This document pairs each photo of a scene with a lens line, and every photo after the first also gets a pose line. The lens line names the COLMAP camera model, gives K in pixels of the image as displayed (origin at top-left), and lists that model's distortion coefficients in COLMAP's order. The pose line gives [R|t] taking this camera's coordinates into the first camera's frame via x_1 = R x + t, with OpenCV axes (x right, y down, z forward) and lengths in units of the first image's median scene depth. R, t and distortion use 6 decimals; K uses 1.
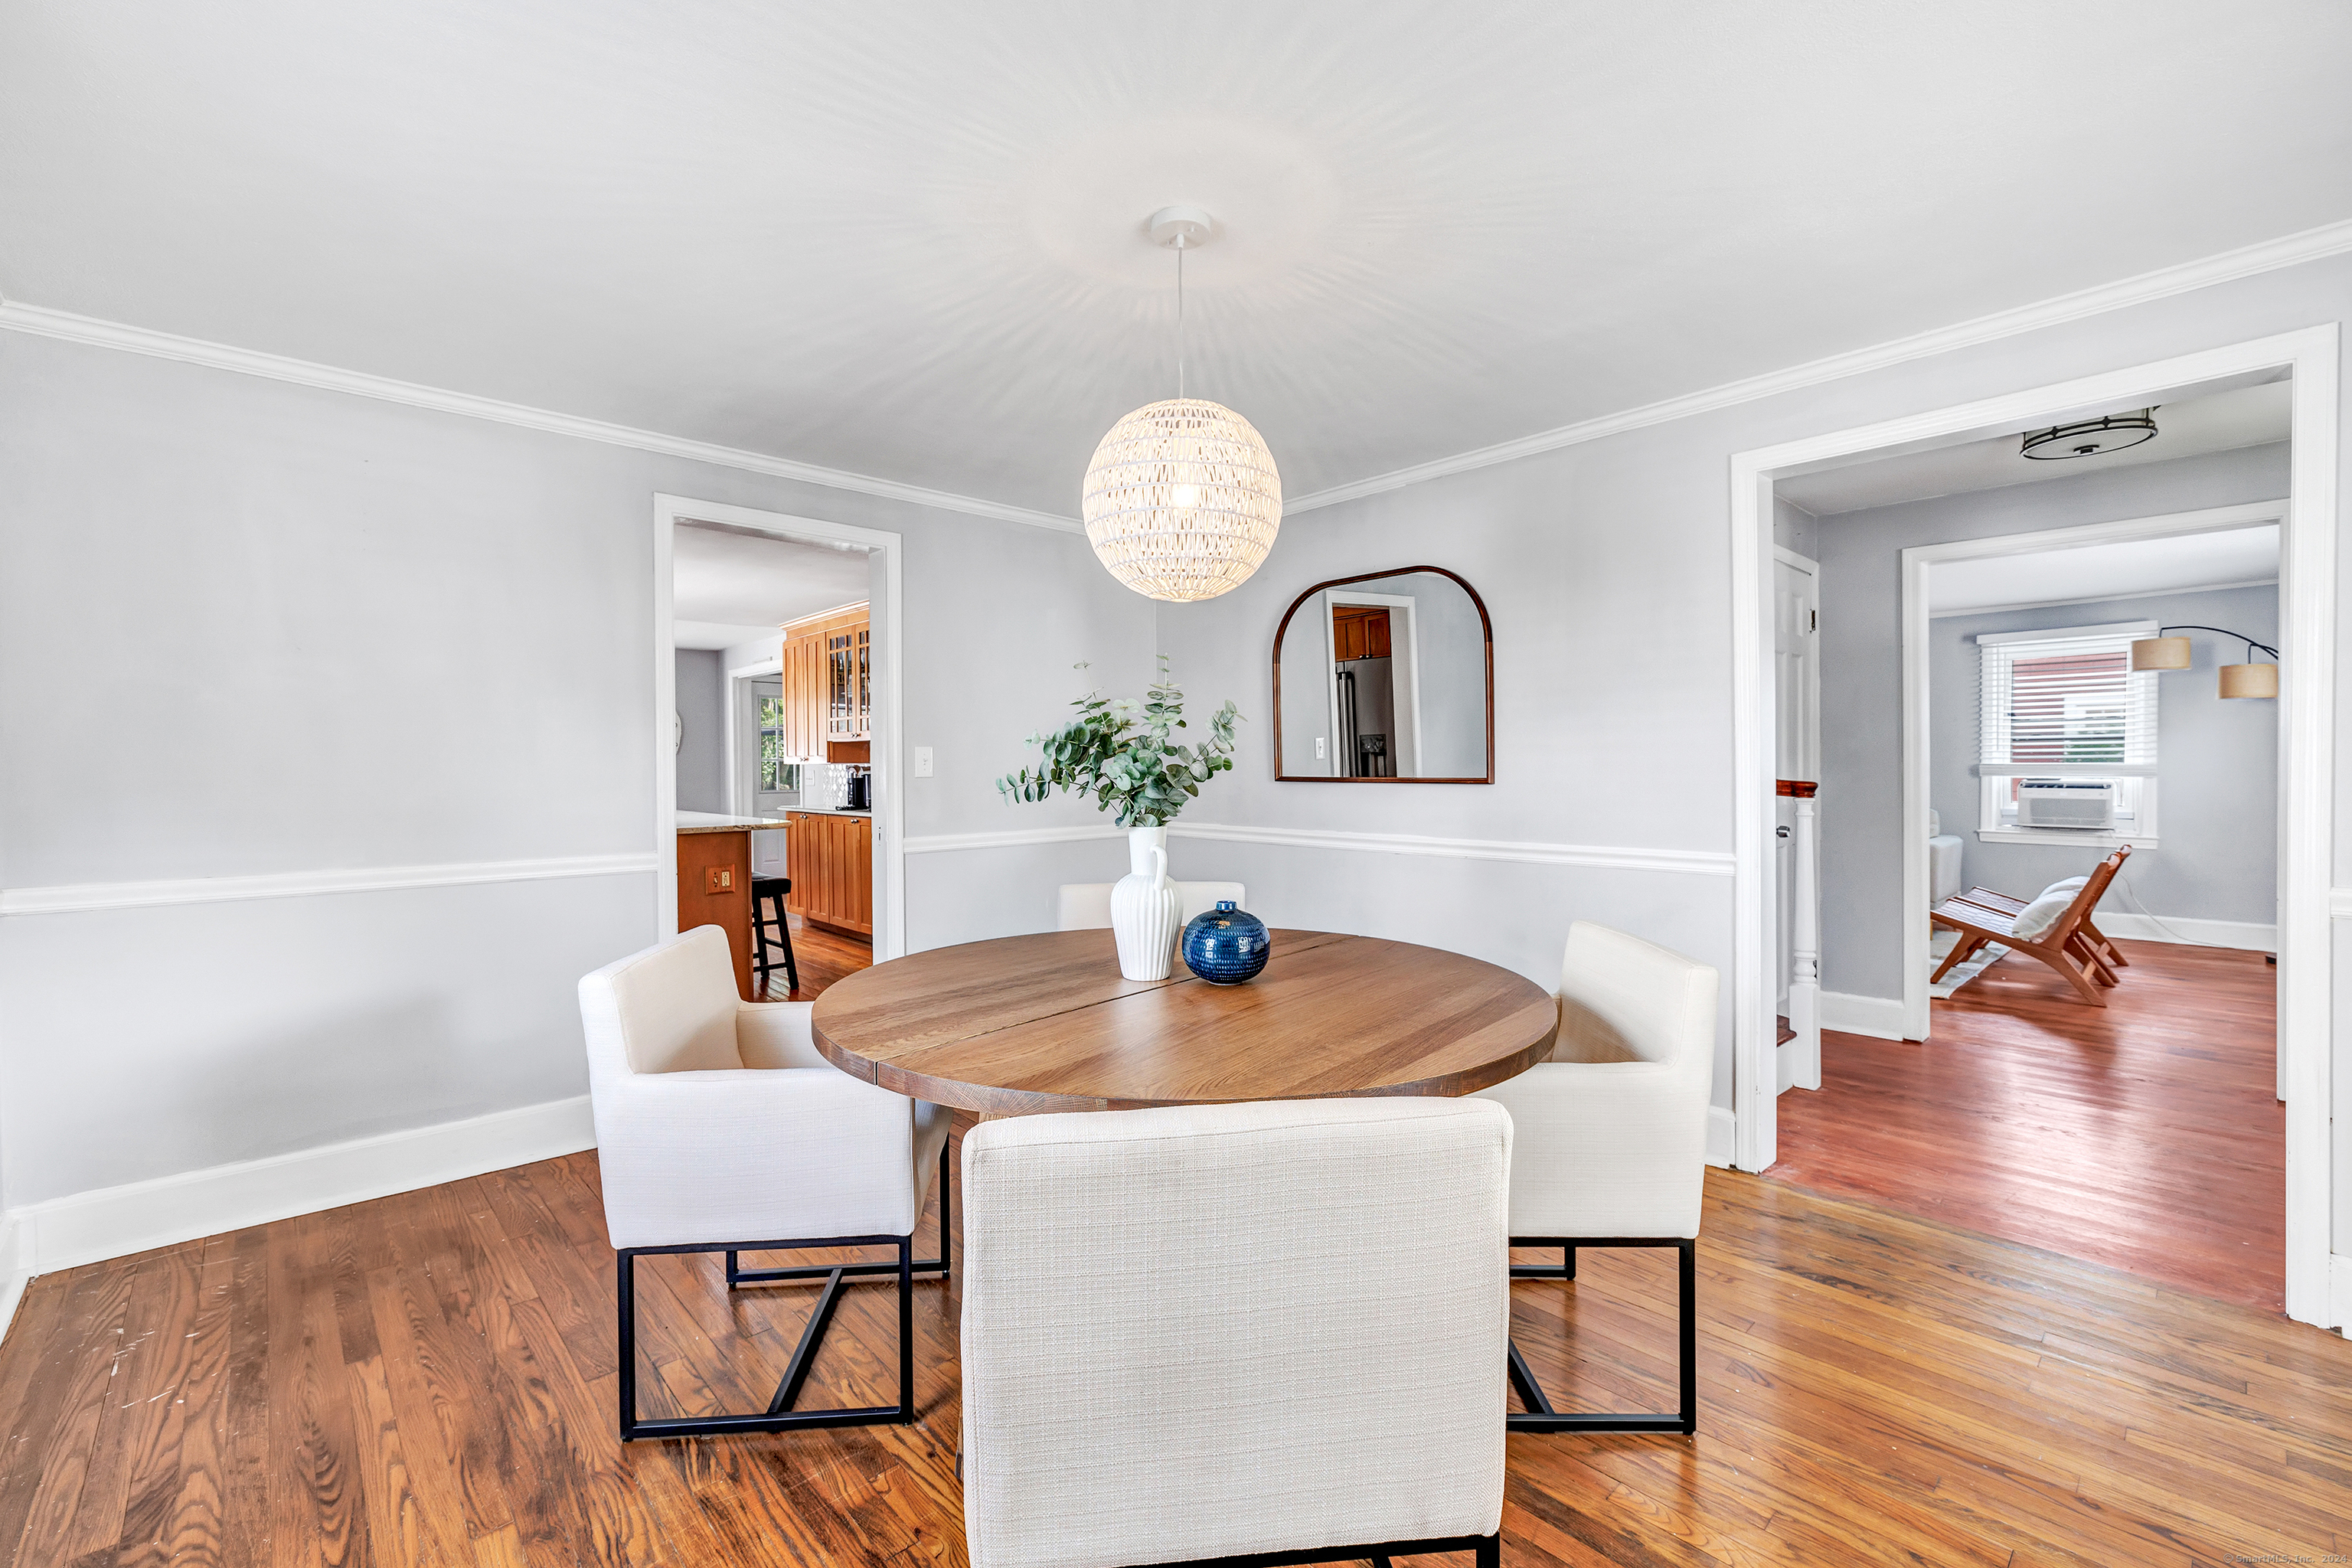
lens RADIAL K [[974.2, 0, 1145.0], [0, 974.2, 779.3], [0, 0, 1]] dist [-0.000329, -0.000055]
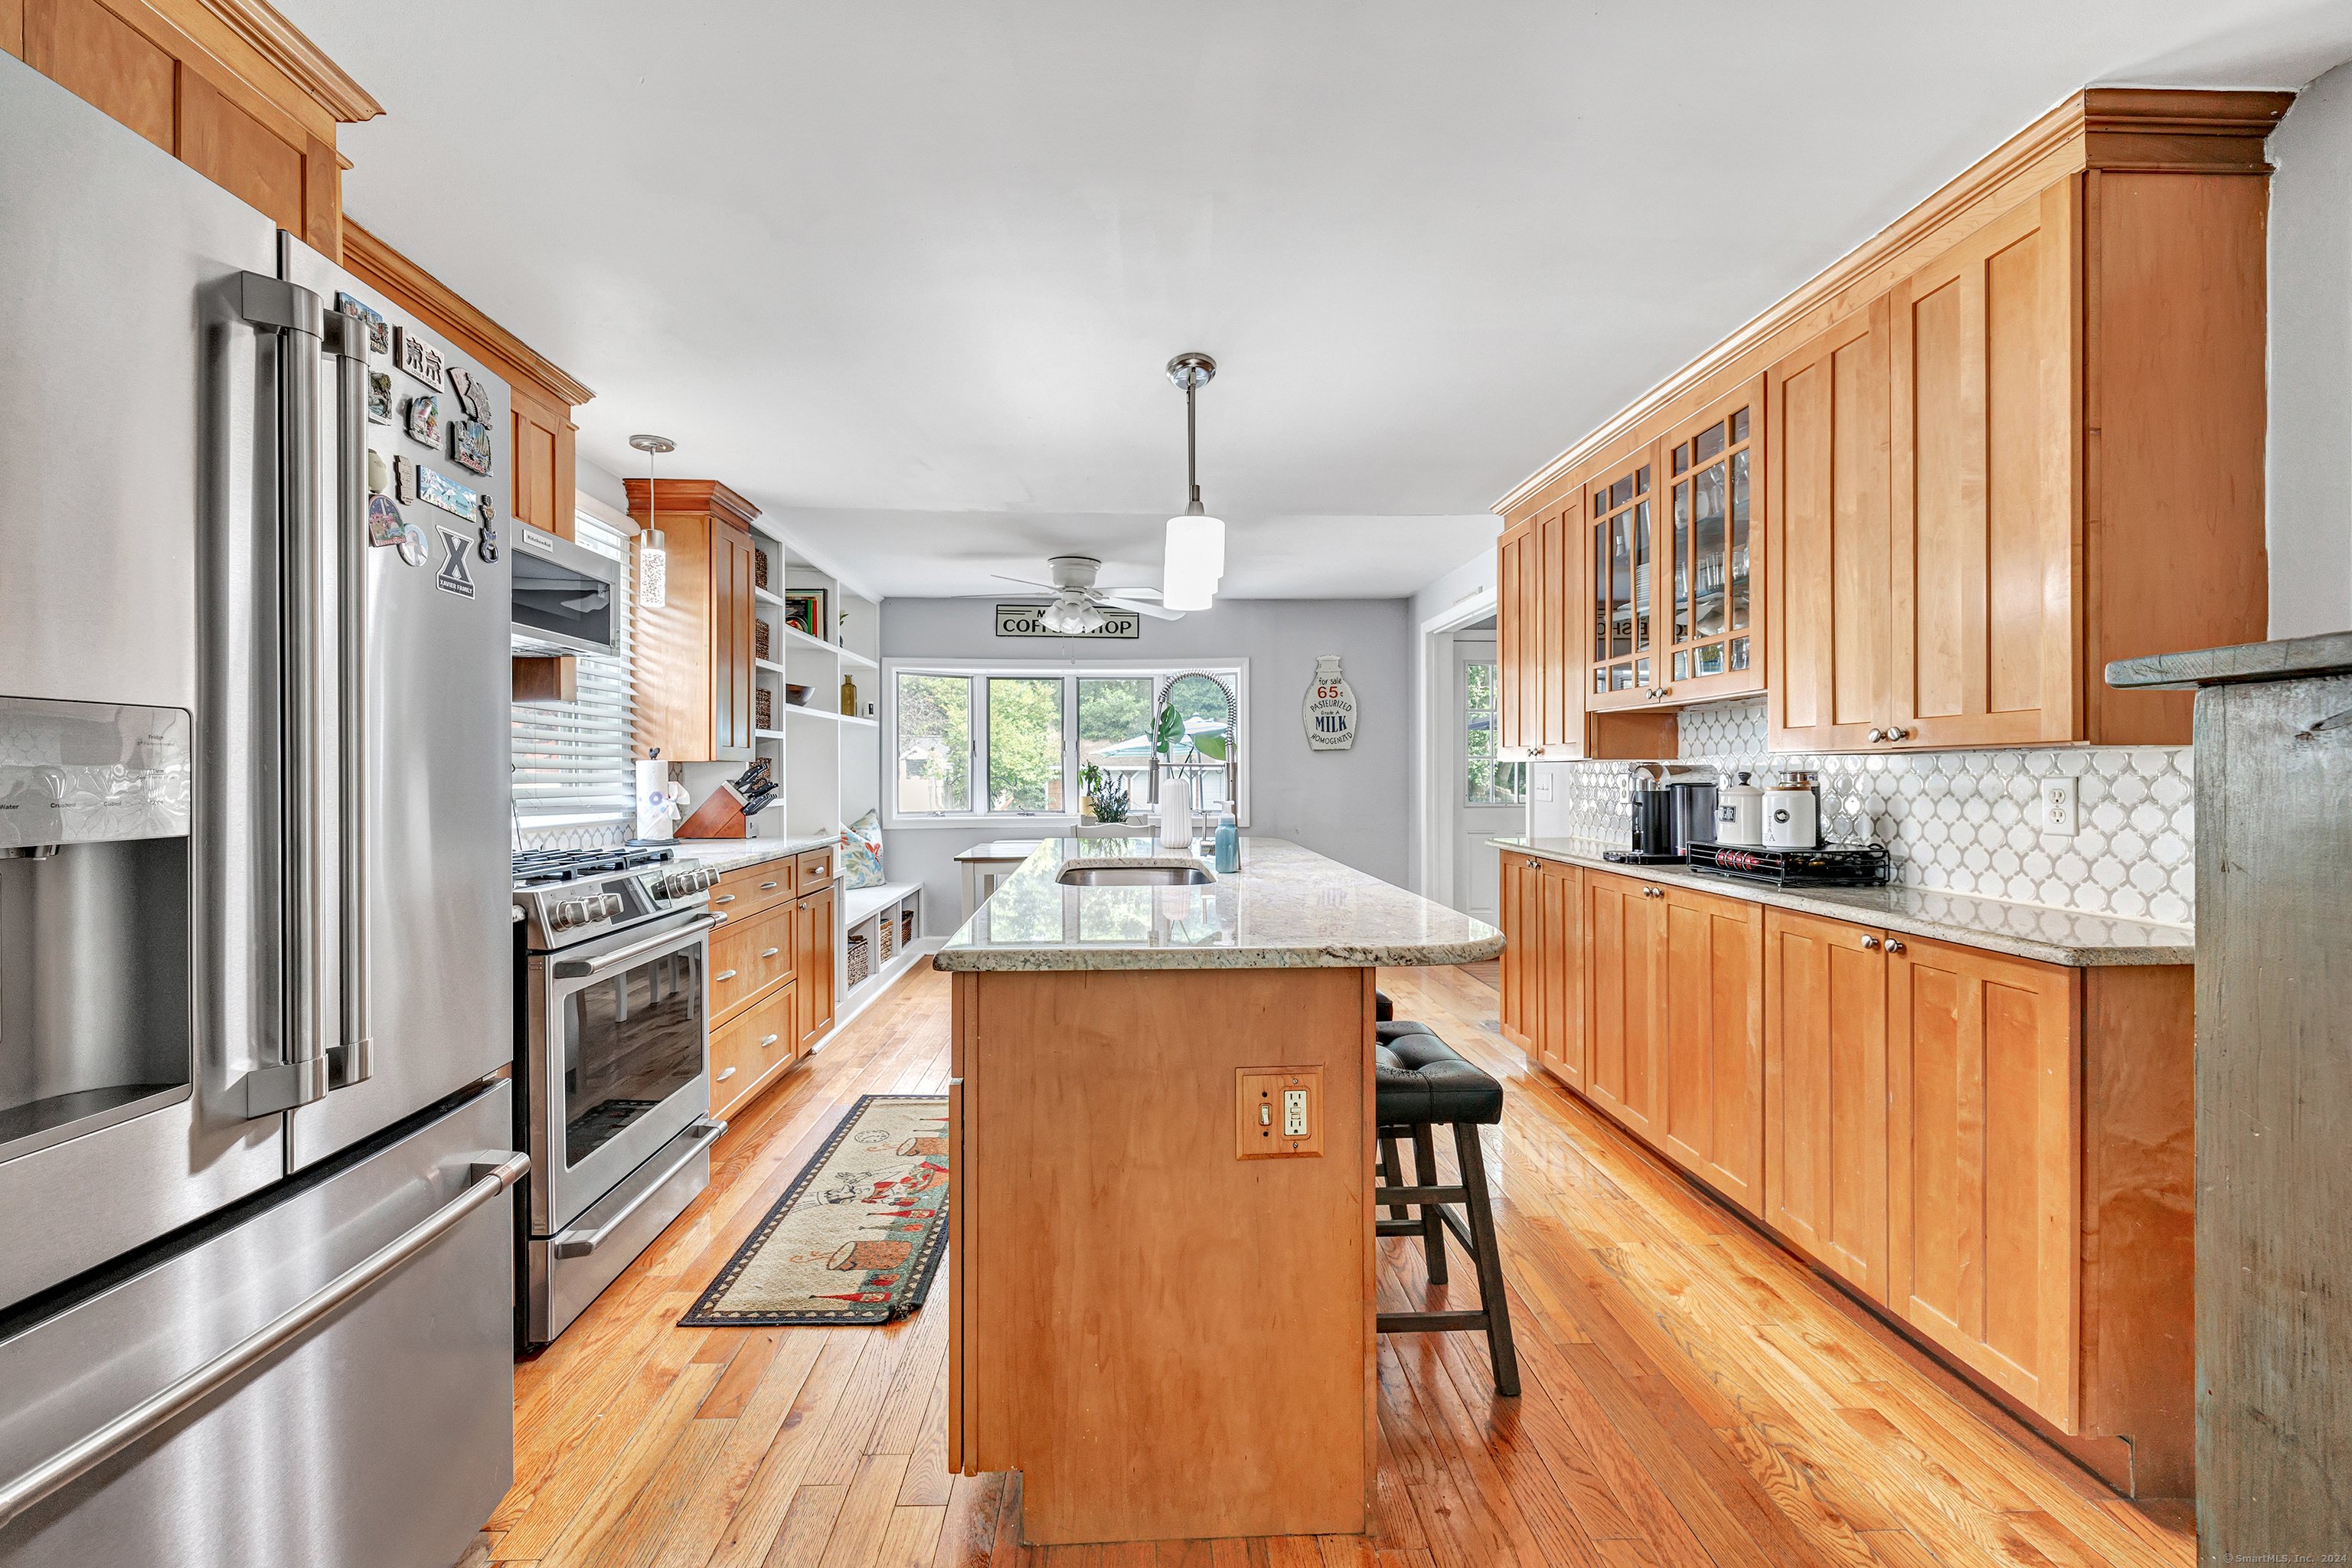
lens RADIAL K [[974.2, 0, 1145.0], [0, 974.2, 779.3], [0, 0, 1]] dist [-0.000329, -0.000055]
pose [[0.756735, 0.010442, -0.653639, -0.177756], [-0.009101, 0.999944, 0.005438, -0.007080], [0.653659, 0.001833, 0.756787, 0.499565]]
